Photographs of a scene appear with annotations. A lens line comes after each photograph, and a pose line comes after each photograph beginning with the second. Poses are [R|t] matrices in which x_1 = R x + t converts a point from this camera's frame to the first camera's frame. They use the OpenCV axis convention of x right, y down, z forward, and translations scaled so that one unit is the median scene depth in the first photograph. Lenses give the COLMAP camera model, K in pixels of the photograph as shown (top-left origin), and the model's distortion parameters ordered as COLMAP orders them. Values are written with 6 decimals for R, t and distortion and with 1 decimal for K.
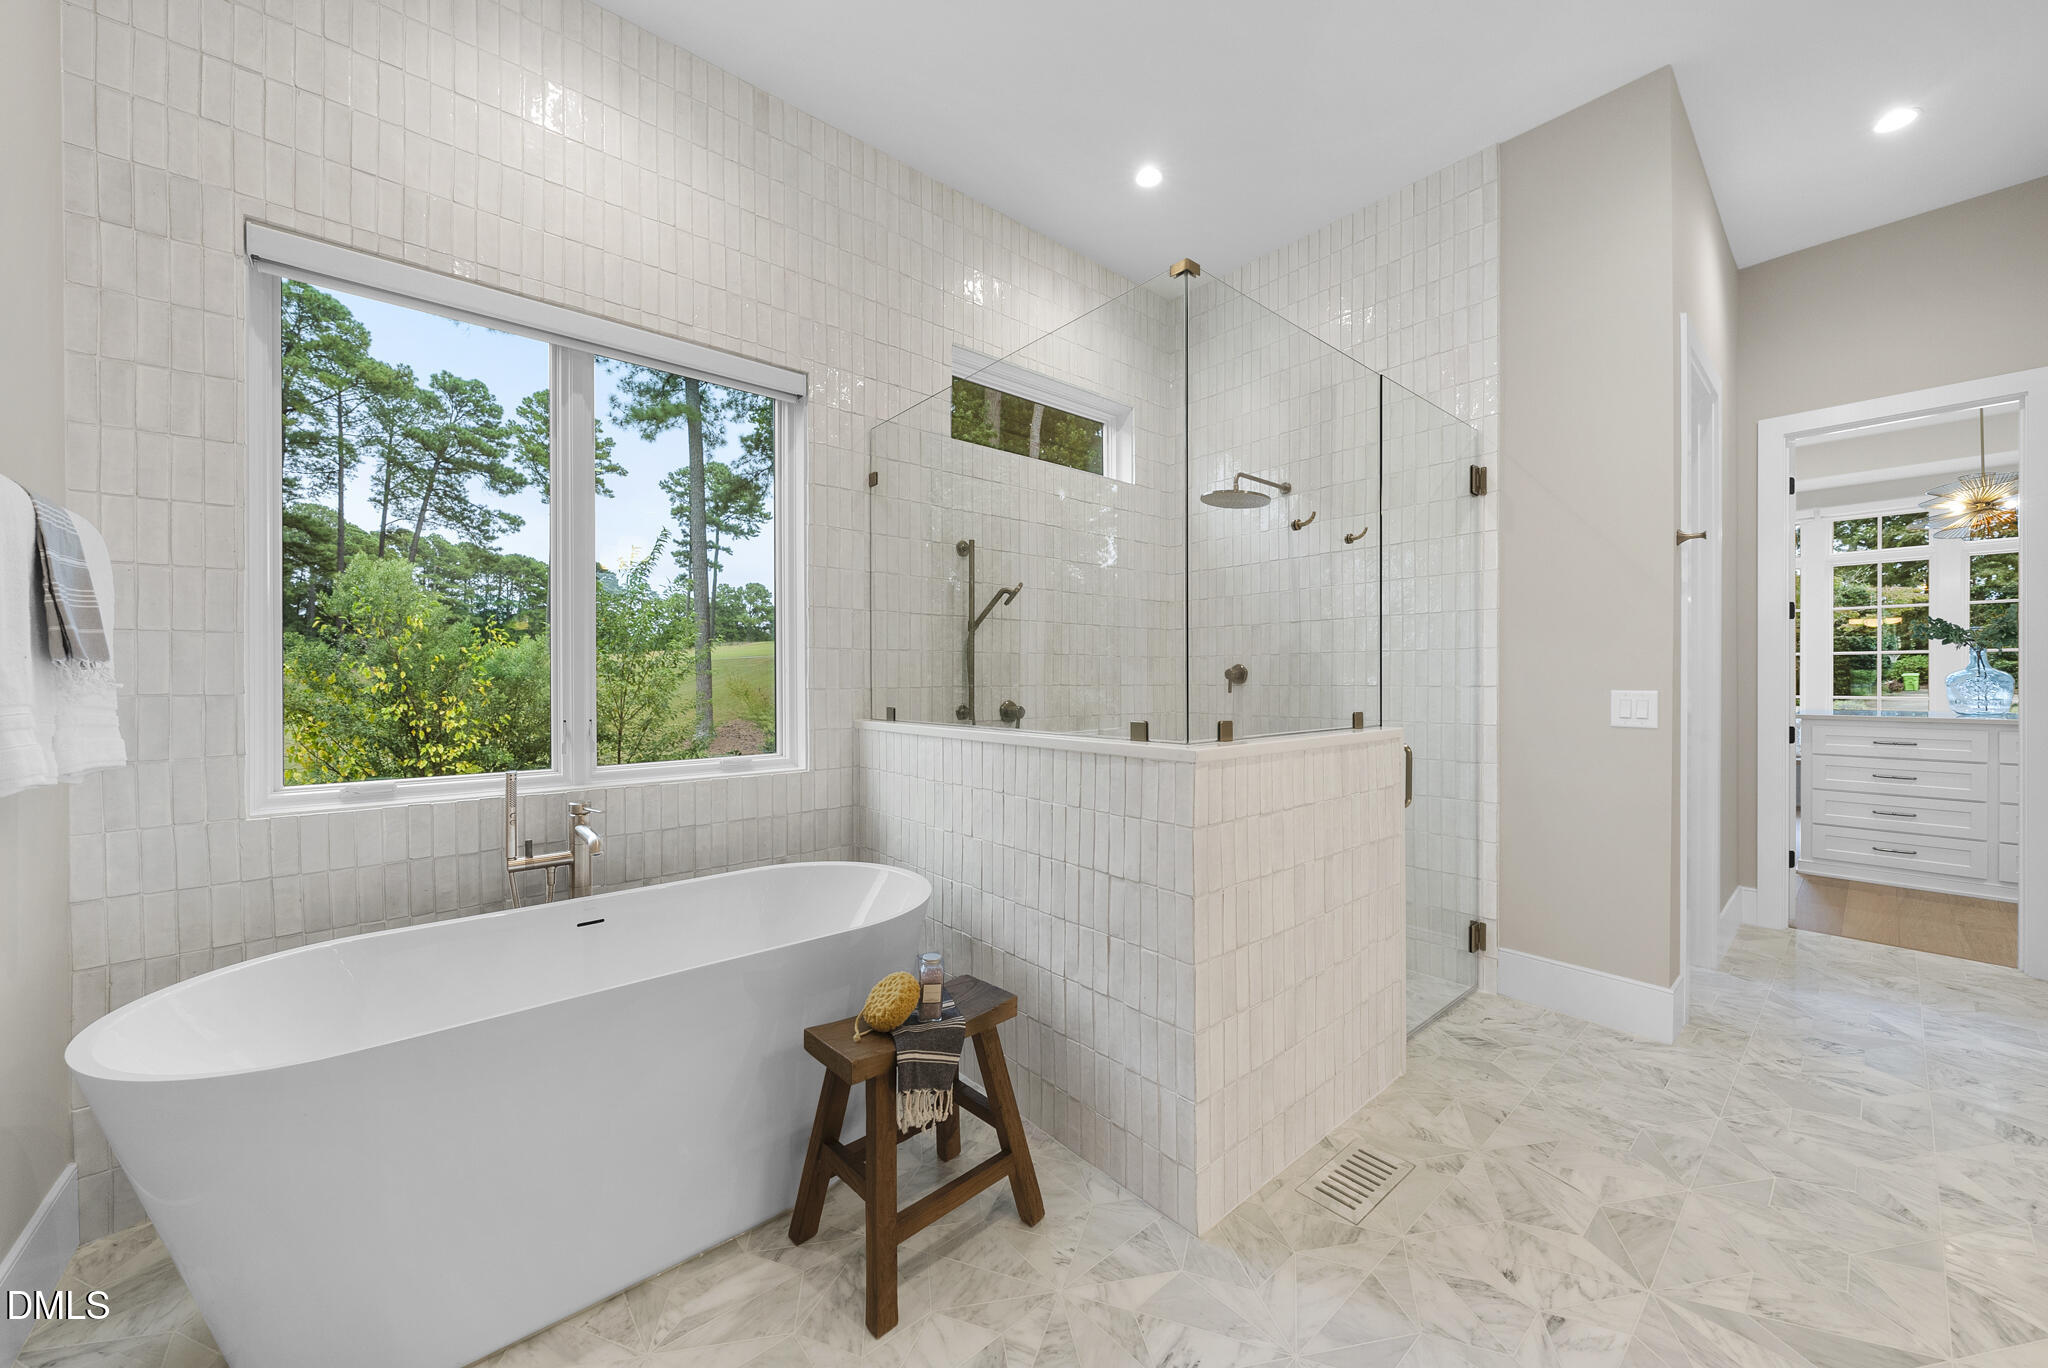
lens RADIAL K [[735.4, 0, 1024.0], [0, 735.4, 684.0], [0, 0, 1]] dist [0.000544, 0.000206]
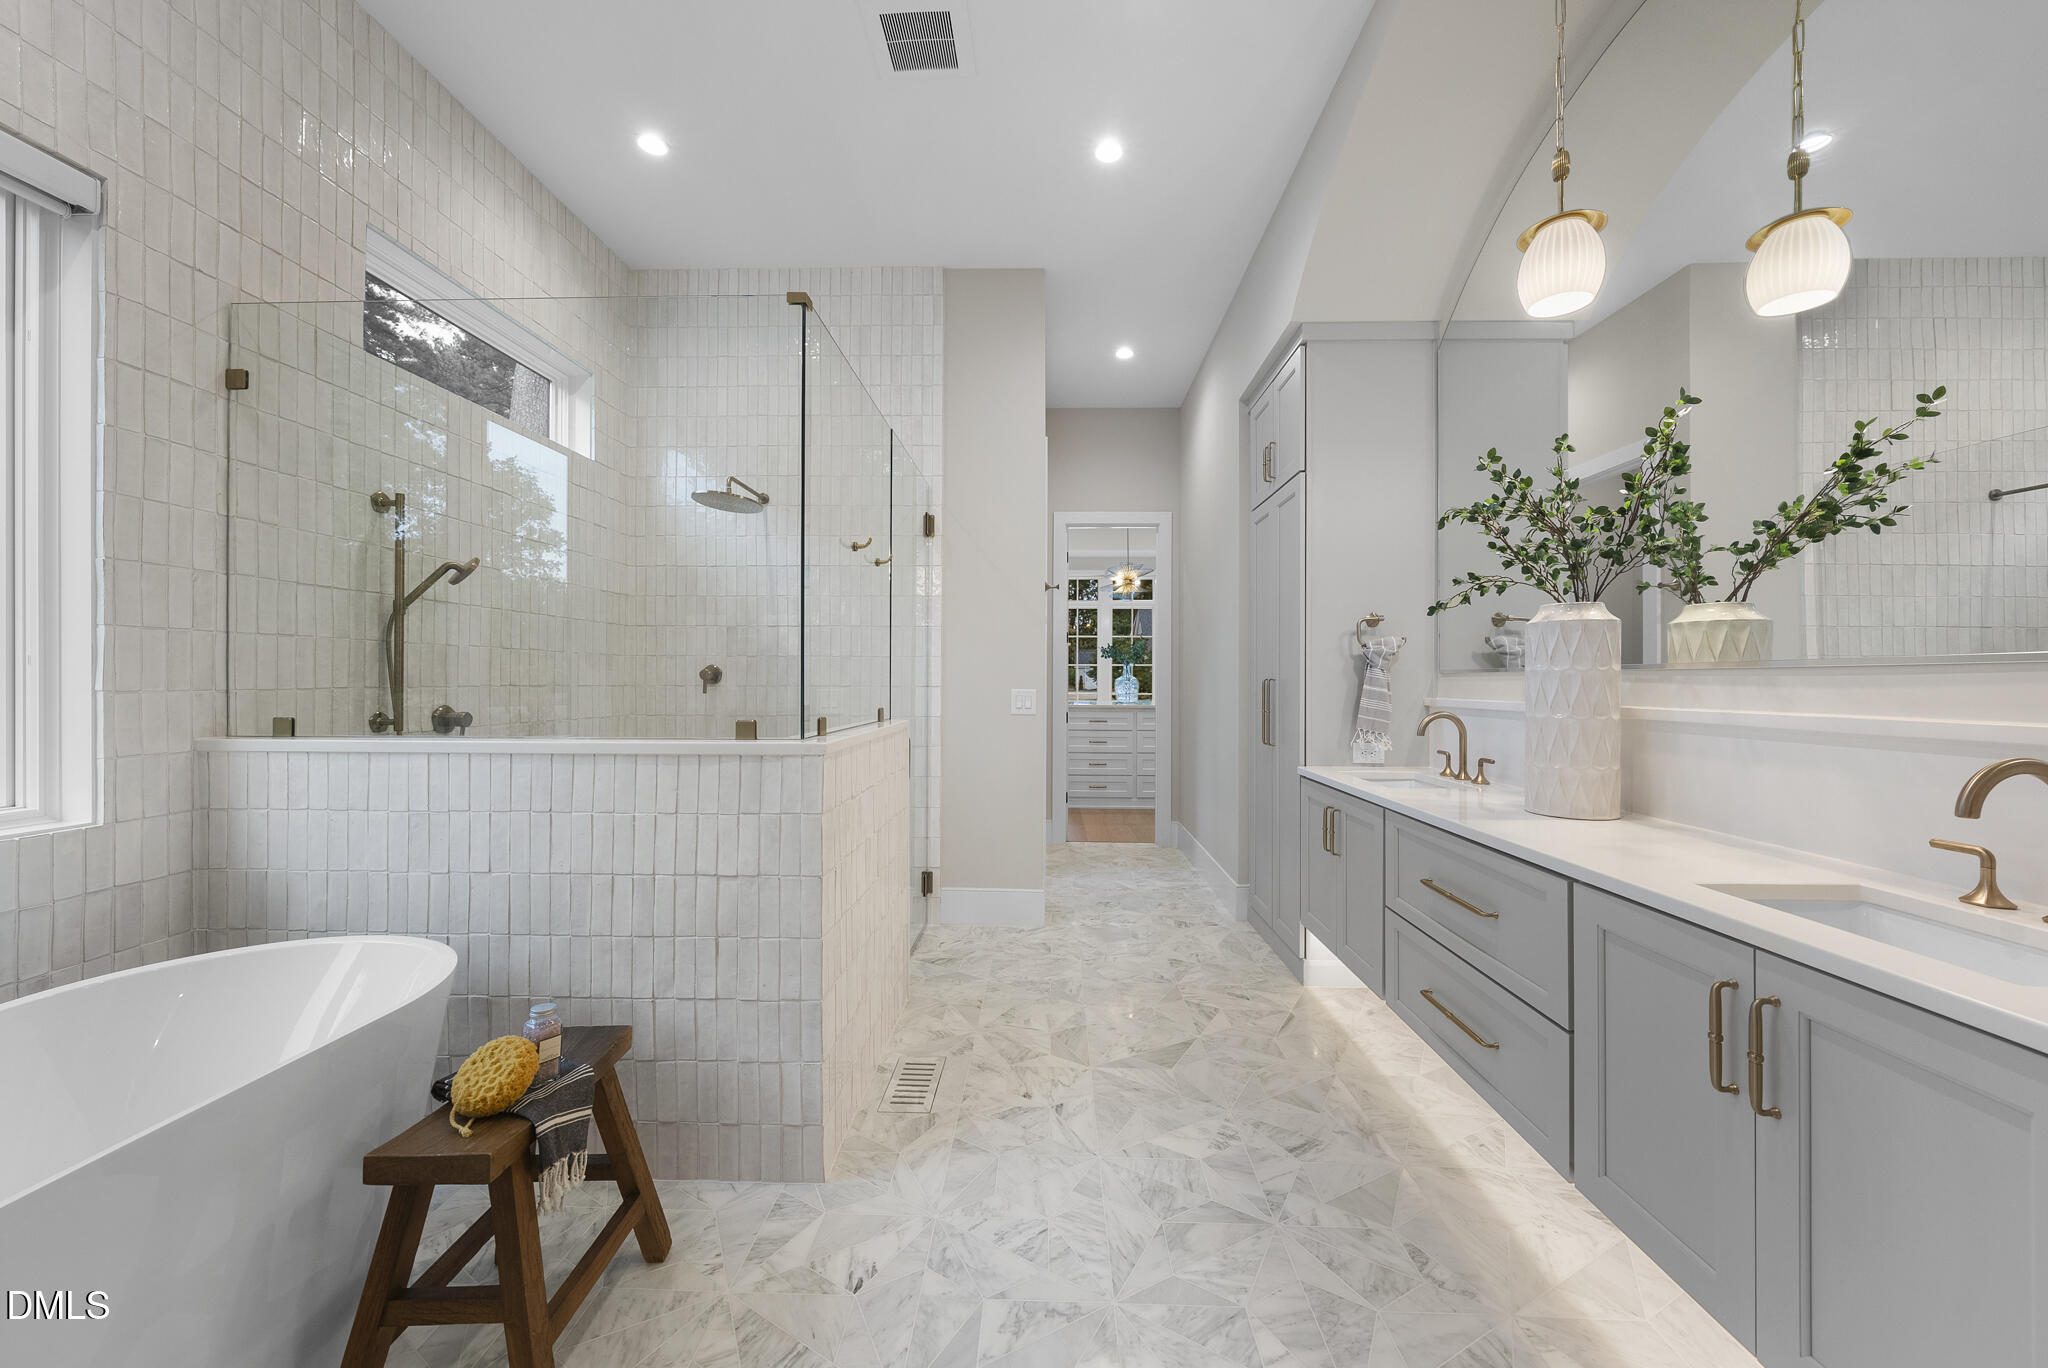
lens RADIAL K [[735.4, 0, 1024.0], [0, 735.4, 684.0], [0, 0, 1]] dist [0.000544, 0.000206]
pose [[0.680688, 0.001641, 0.732572, -0.288058], [-0.001312, 0.999999, -0.001020, 0.000222], [-0.732573, -0.000267, 0.680689, 0.018079]]
